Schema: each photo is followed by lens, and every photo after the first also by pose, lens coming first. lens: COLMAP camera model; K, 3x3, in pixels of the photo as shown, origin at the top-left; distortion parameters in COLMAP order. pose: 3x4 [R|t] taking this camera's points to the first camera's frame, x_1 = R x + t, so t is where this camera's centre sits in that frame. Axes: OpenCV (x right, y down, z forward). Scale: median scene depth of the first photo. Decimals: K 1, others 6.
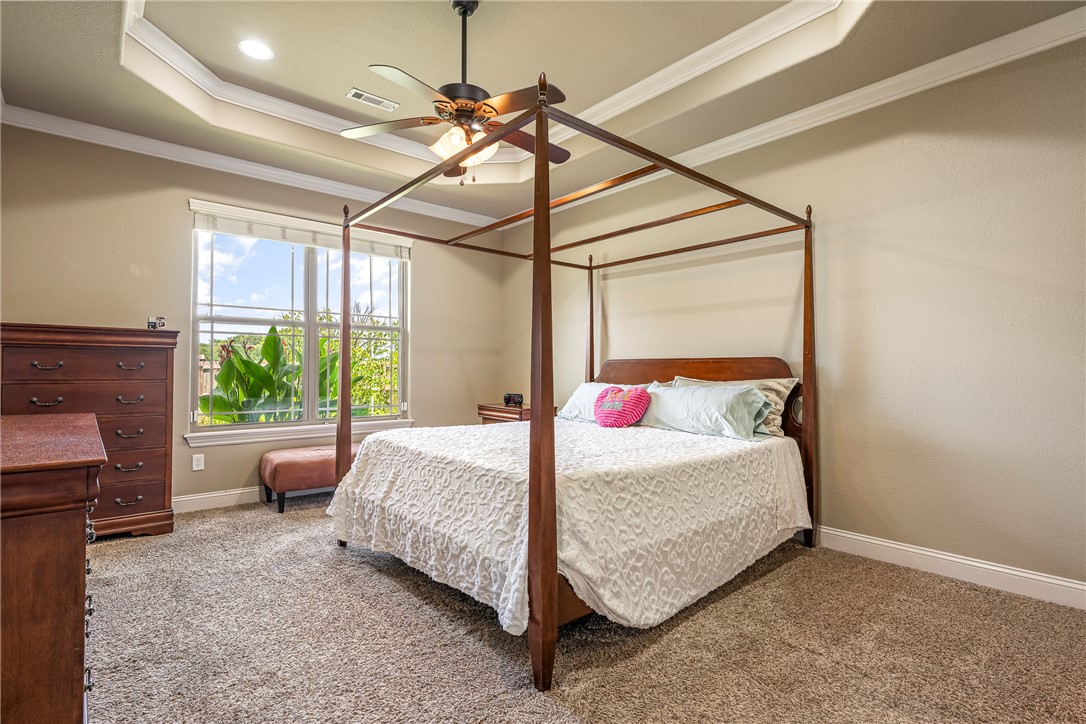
lens RADIAL K [[520.4, 0, 545.5], [0, 520.4, 363.7], [0, 0, 1]] dist [0.002319, 0.000277]
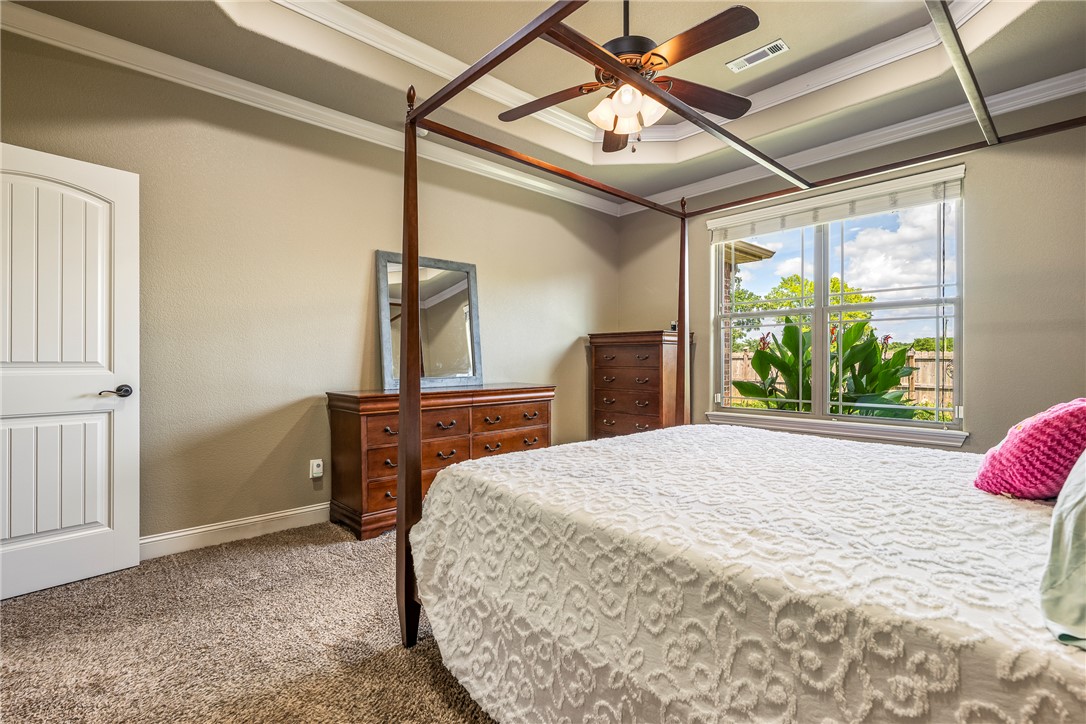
lens RADIAL K [[497.8, 0, 544.6], [0, 497.8, 362.6], [0, 0, 1]] dist [-0.005705, 0.000061]
pose [[0.028437, 0.001732, -0.999594, 0.836834], [0.013732, 0.999903, 0.002123, 0.018032], [0.999501, -0.013787, 0.028411, 0.996233]]
